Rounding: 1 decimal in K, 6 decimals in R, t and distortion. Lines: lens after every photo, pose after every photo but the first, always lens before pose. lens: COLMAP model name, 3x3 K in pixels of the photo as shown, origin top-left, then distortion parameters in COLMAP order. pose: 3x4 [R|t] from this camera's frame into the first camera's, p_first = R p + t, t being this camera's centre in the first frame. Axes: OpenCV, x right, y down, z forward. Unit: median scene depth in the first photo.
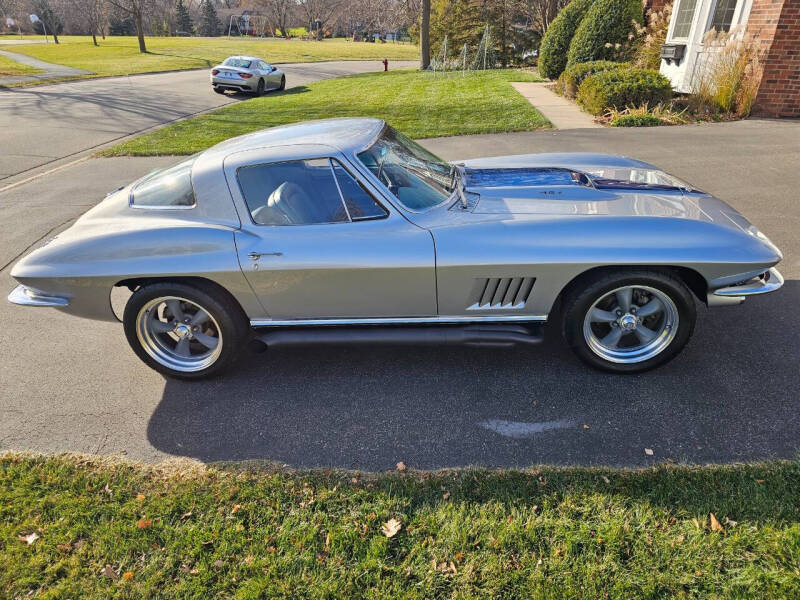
lens RADIAL K [[542.8, 0, 398.1], [0, 542.8, 301.2], [0, 0, 1]] dist [0.036809, -0.034881]
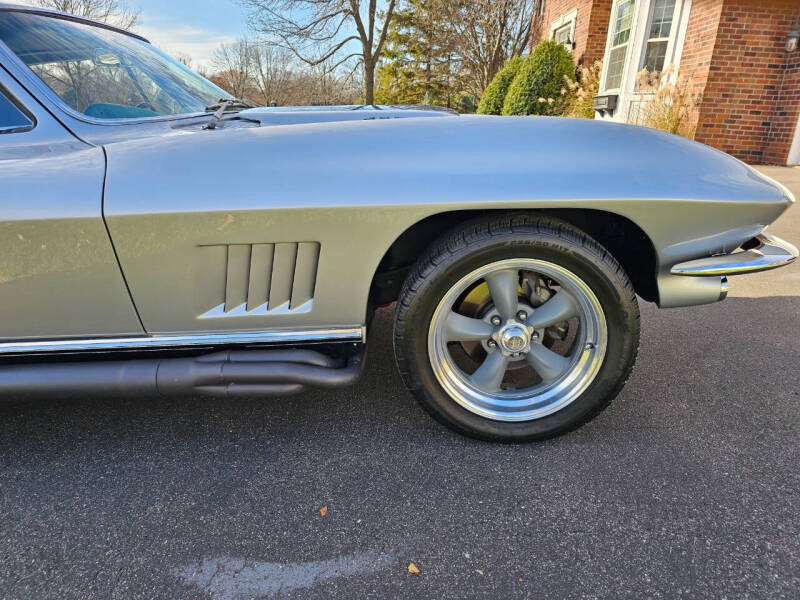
lens RADIAL K [[542.8, 0, 405.9], [0, 542.8, 306.9], [0, 0, 1]] dist [0.036809, -0.034881]
pose [[0.996513, -0.000828, 0.083435, 0.266301], [0.011891, 0.991154, -0.132182, 0.072071], [-0.082588, 0.132713, 0.987708, 0.479461]]
